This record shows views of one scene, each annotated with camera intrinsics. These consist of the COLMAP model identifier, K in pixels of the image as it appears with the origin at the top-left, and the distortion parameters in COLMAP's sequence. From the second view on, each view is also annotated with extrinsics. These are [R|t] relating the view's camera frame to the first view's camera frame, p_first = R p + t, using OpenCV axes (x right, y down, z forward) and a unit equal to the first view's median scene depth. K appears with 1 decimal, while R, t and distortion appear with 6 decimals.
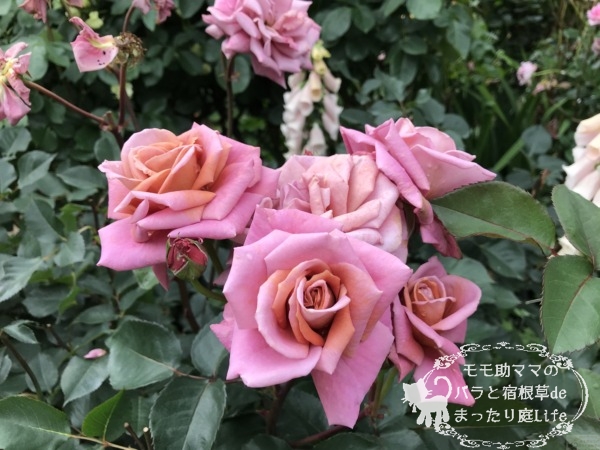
lens RADIAL K [[511.9, 0, 300.0], [0, 511.9, 225.0], [0, 0, 1]] dist [0.002710, 0.003710]
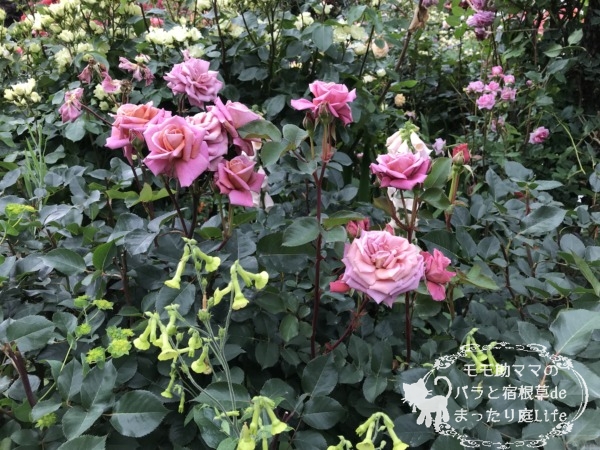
lens RADIAL K [[486.1, 0, 300.0], [0, 486.1, 225.0], [0, 0, 1]] dist [0.001508, 0.000316]
pose [[0.999776, -0.014347, -0.015579, 0.408712], [0.010972, 0.980051, -0.198443, 0.616628], [0.018115, 0.198228, 0.979989, -0.866111]]
